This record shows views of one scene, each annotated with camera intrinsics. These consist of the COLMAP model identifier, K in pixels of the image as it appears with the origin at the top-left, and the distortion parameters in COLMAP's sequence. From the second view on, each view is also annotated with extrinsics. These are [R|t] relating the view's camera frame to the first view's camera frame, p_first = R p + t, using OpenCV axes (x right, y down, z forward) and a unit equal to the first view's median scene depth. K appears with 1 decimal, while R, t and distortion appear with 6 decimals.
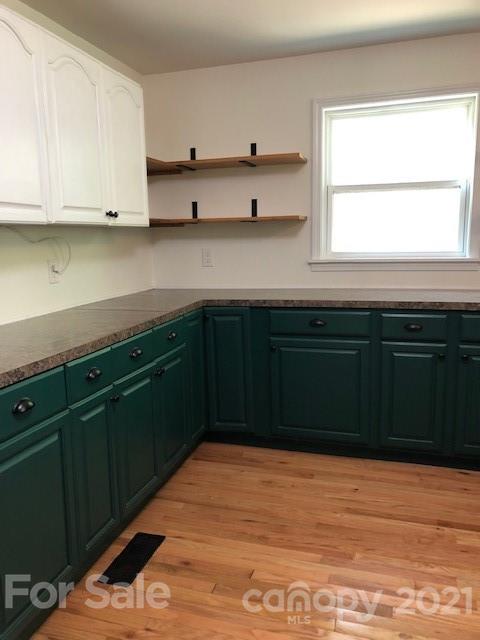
lens RADIAL K [[518.7, 0, 233.7], [0, 518.7, 320.8], [0, 0, 1]] dist [0.062161, -0.047769]
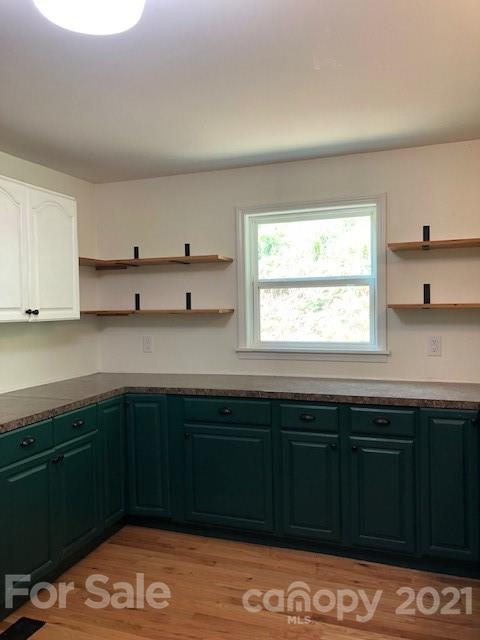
lens RADIAL K [[518.7, 0, 245.1], [0, 518.7, 323.1], [0, 0, 1]] dist [0.062161, -0.047769]
pose [[0.998438, 0.006965, -0.055433, 0.260225], [-0.013875, 0.992026, -0.125266, -0.042358], [0.054118, 0.125840, 0.990573, -0.075572]]
